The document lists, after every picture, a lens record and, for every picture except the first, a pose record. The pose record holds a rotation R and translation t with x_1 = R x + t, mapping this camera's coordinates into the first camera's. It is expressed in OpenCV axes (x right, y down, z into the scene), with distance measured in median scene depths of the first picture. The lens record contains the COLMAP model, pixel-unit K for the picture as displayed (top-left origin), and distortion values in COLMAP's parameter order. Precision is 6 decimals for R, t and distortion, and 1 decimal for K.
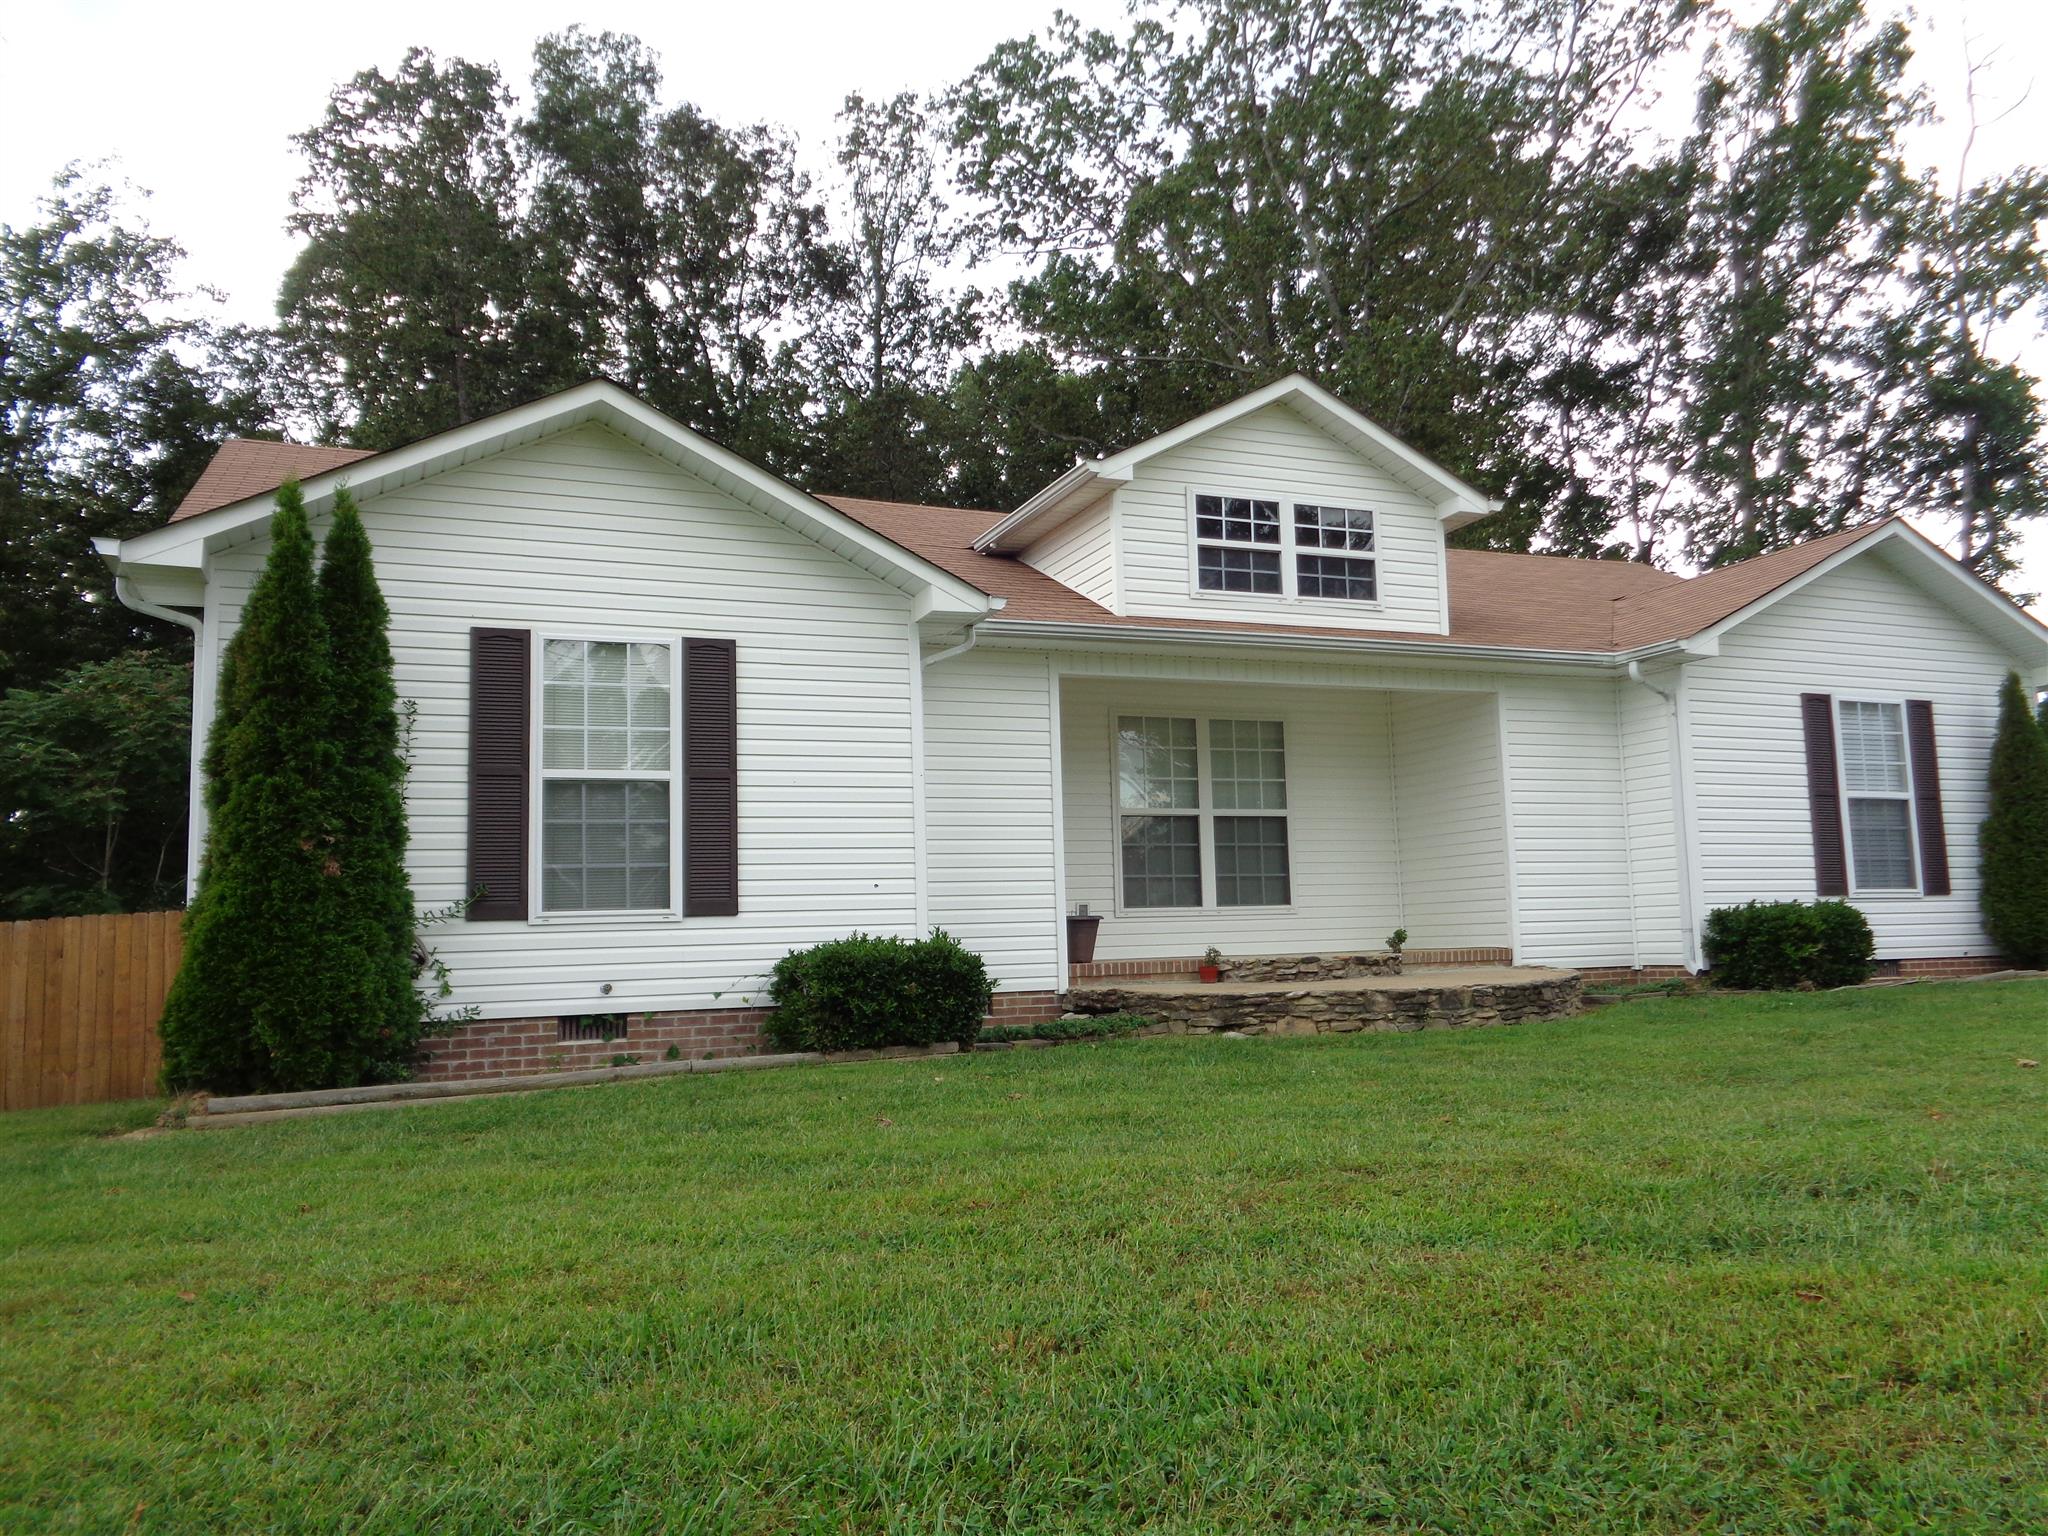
lens RADIAL K [[1540.4, 0, 1026.8], [0, 1540.4, 770.7], [0, 0, 1]] dist [0.025676, -0.007588]
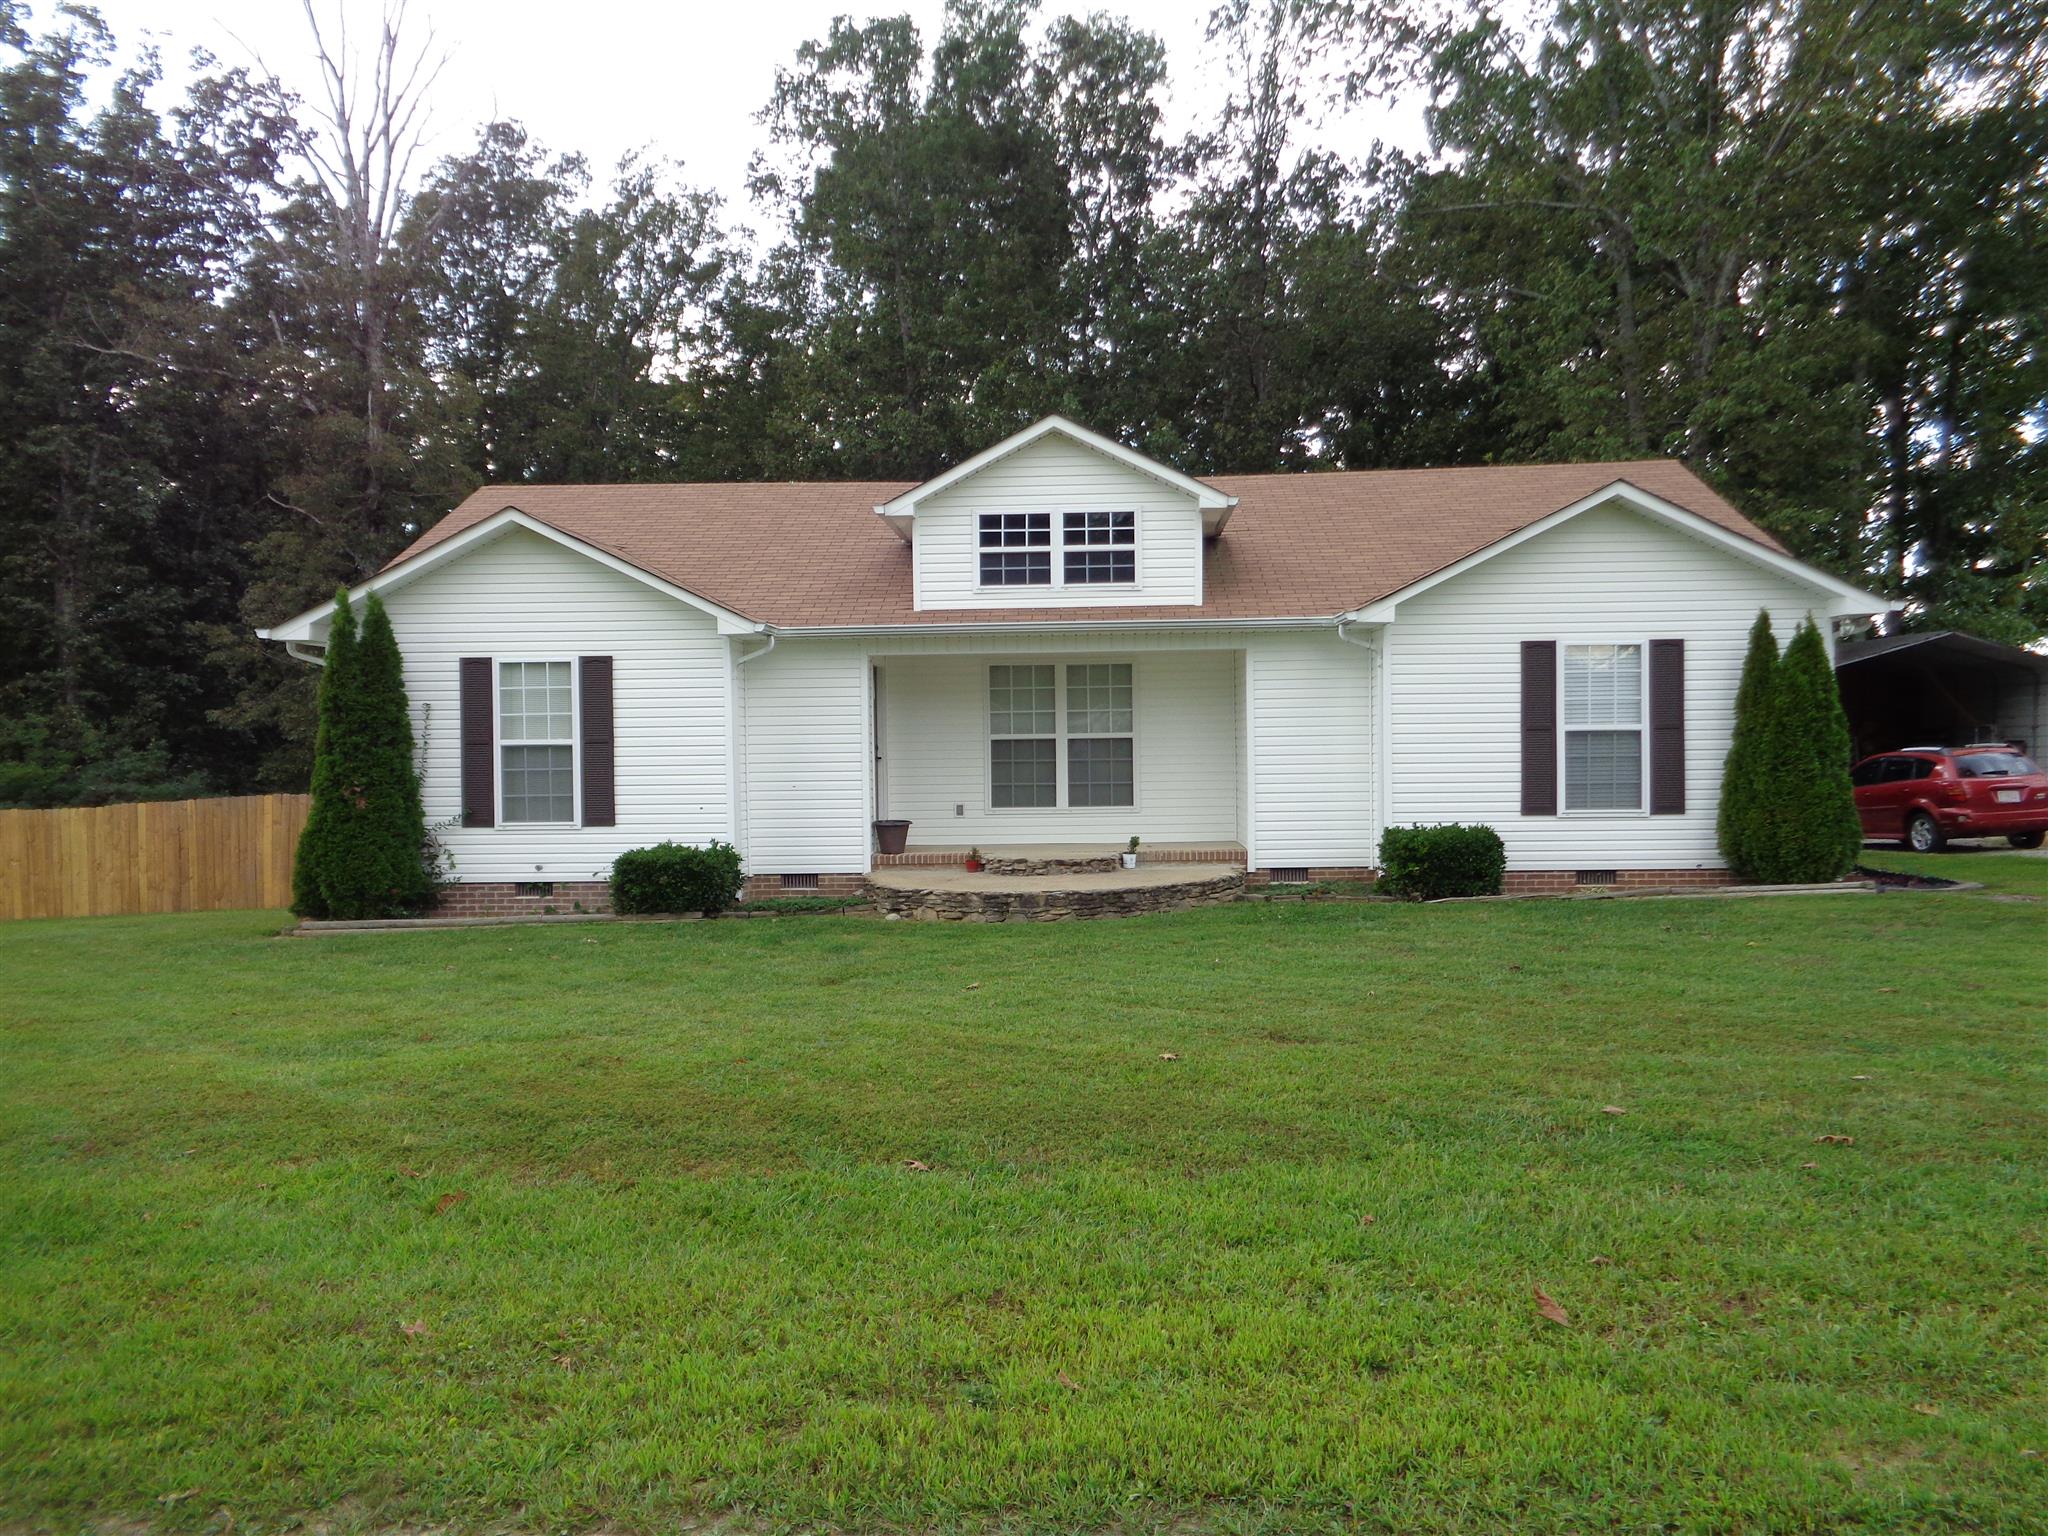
lens RADIAL K [[1540.4, 0, 1020.5], [0, 1540.4, 769.1], [0, 0, 1]] dist [0.025676, -0.007588]
pose [[0.908920, 0.022046, -0.416388, 0.706253], [0.034599, 0.991170, 0.128005, -0.128249], [0.415533, -0.130753, 0.900131, -0.235081]]
